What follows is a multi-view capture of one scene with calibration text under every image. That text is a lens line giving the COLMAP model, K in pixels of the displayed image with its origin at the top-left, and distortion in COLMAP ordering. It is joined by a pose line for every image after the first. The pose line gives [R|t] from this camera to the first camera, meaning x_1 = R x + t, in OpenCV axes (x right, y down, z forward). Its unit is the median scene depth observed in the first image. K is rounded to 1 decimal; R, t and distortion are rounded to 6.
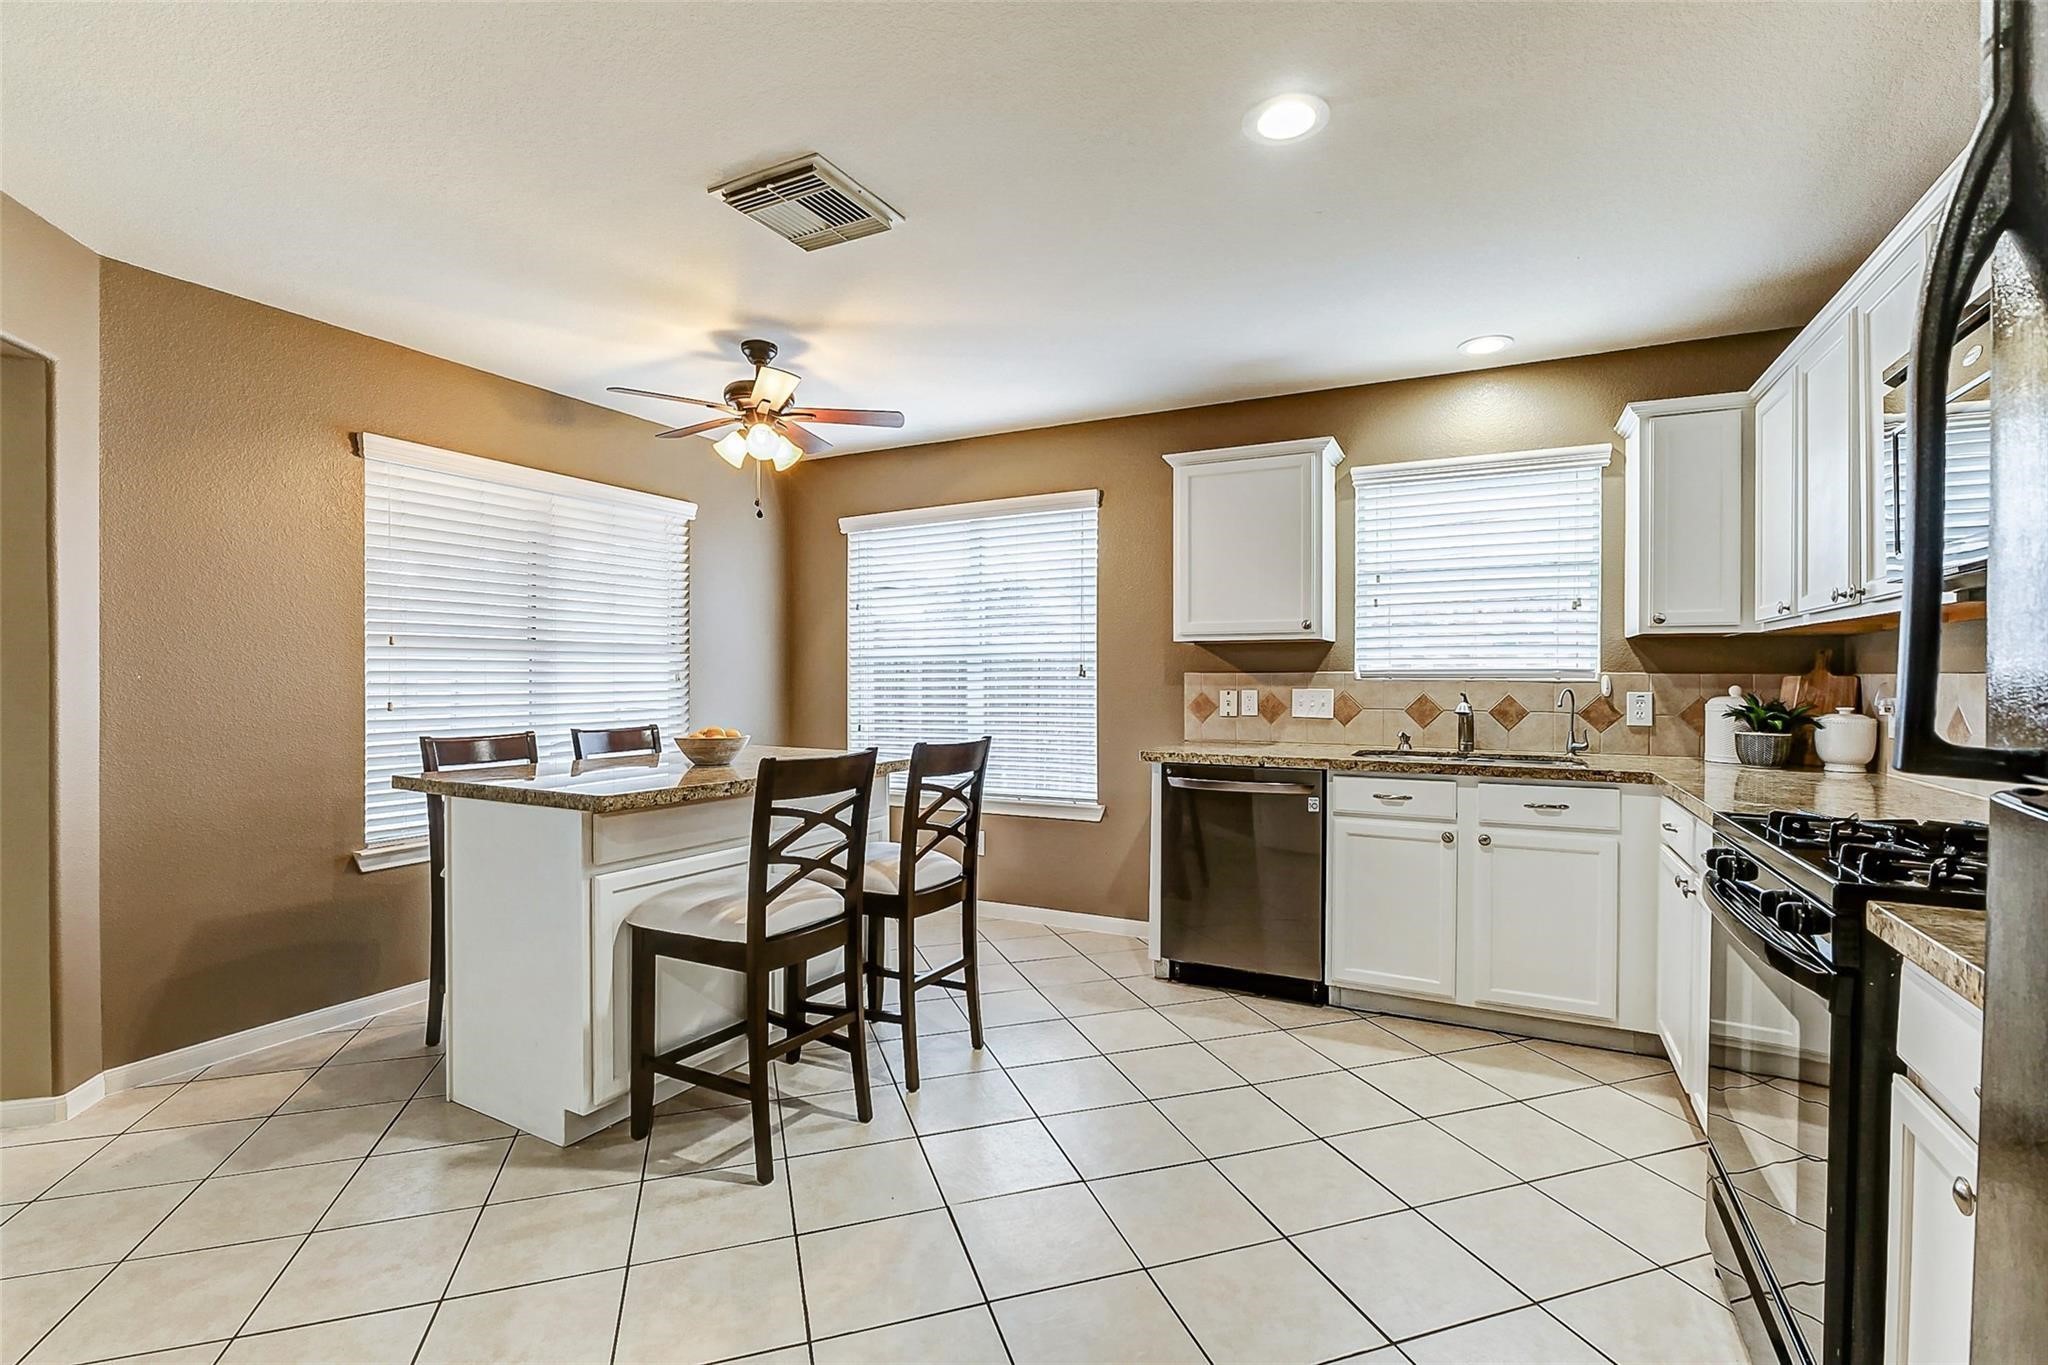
lens RADIAL K [[925.7, 0, 1024.0], [0, 925.7, 682.5], [0, 0, 1]] dist [-0.009504, -0.000353]
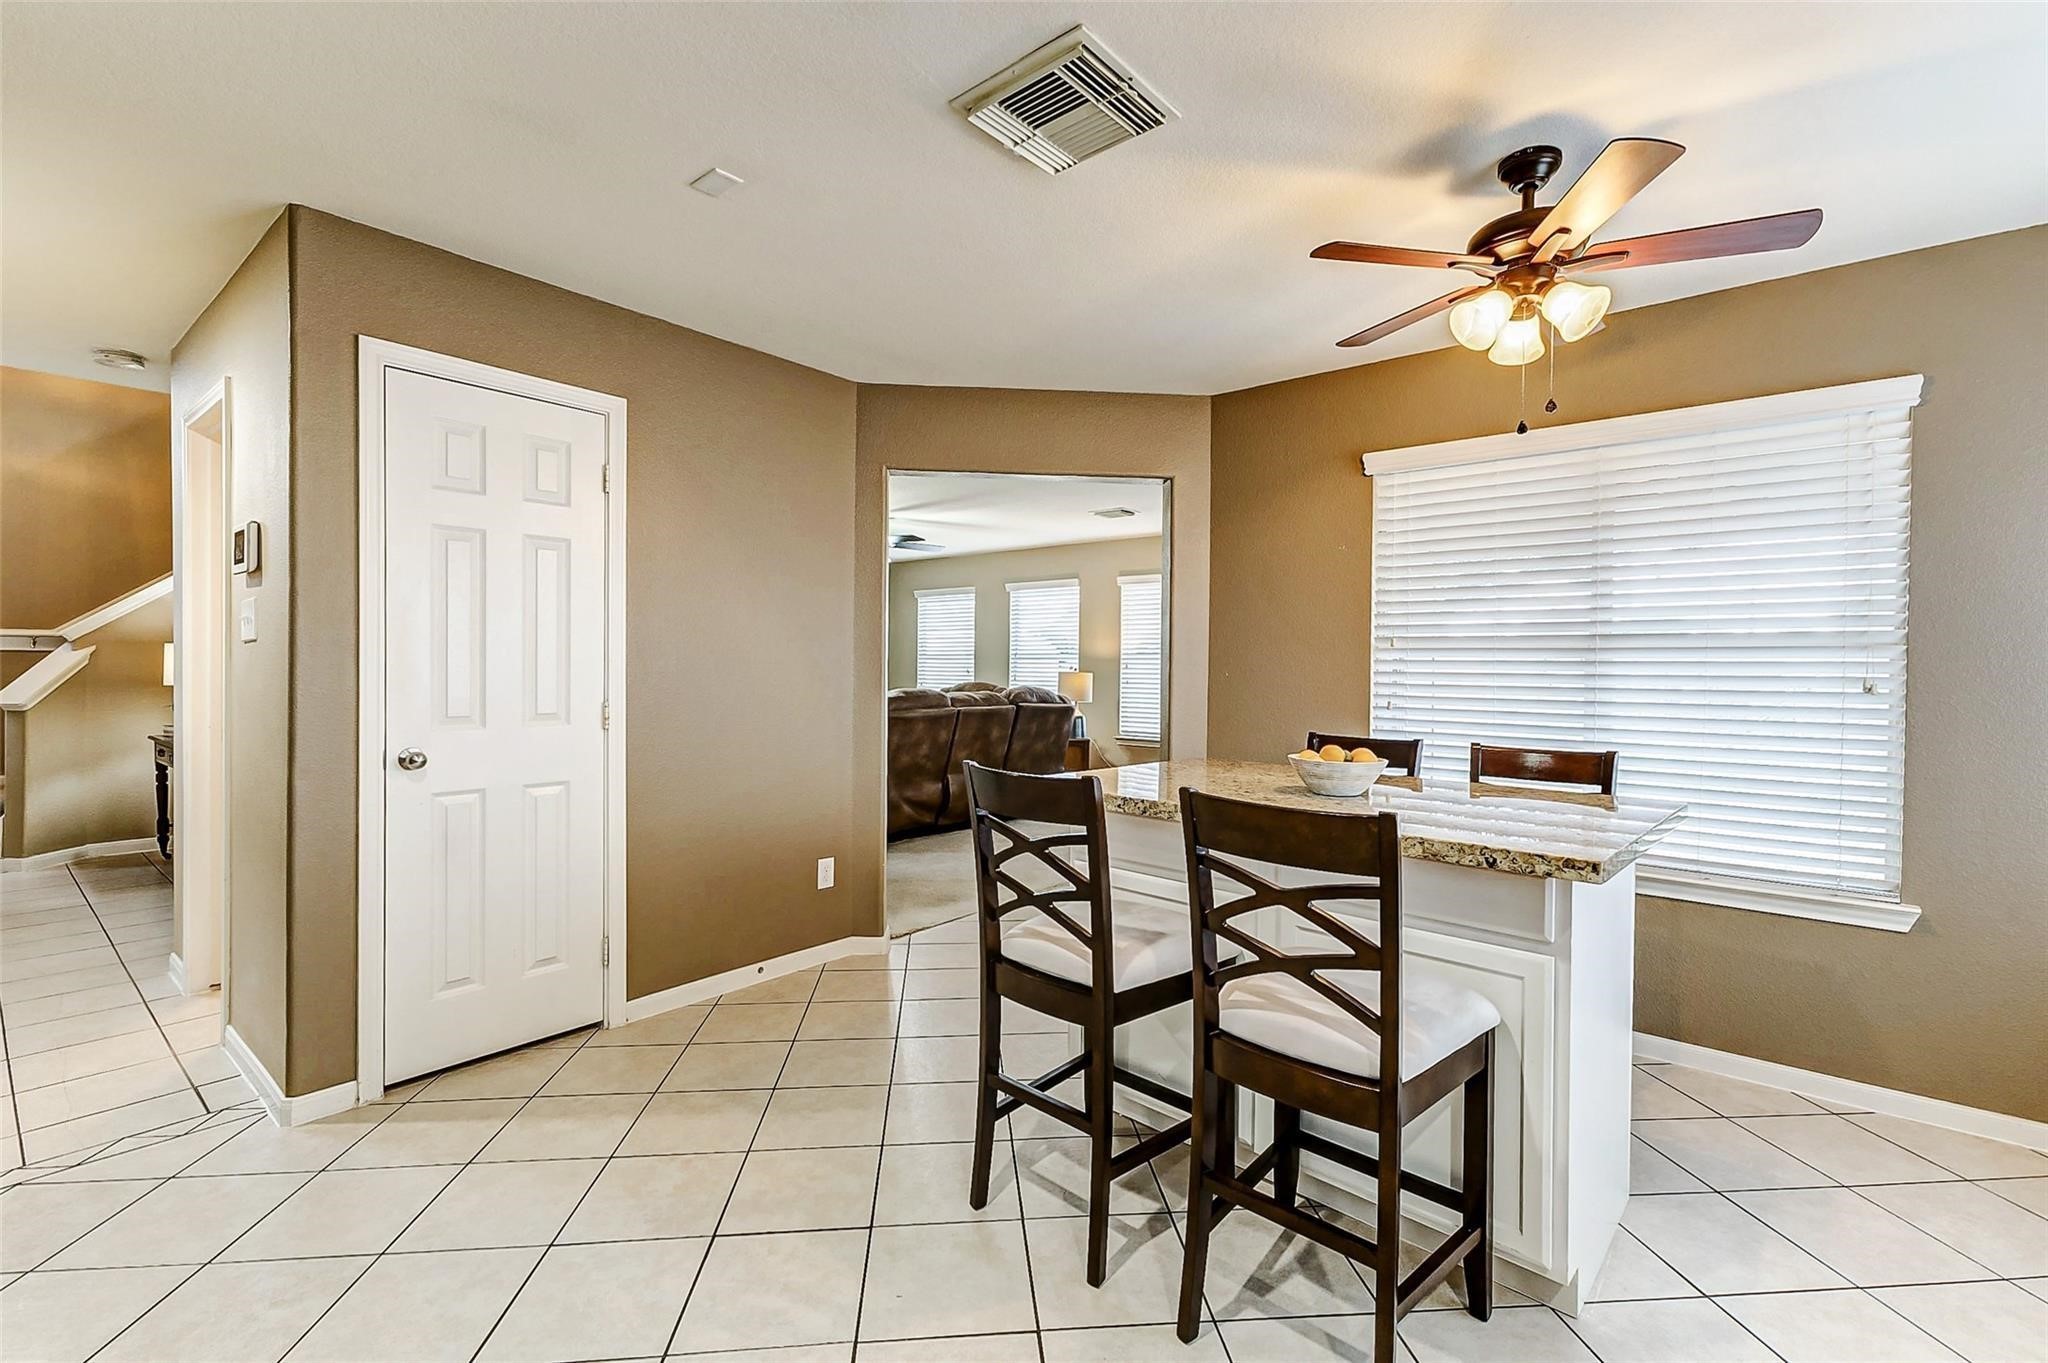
lens RADIAL K [[921.4, 0, 1024.0], [0, 921.4, 681.5], [0, 0, 1]] dist [0.014498, 0.000446]
pose [[-0.239569, 0.028861, -0.970450, 0.484301], [-0.022705, 0.999118, 0.035319, -0.032705], [0.970614, 0.030495, -0.238702, 0.974875]]
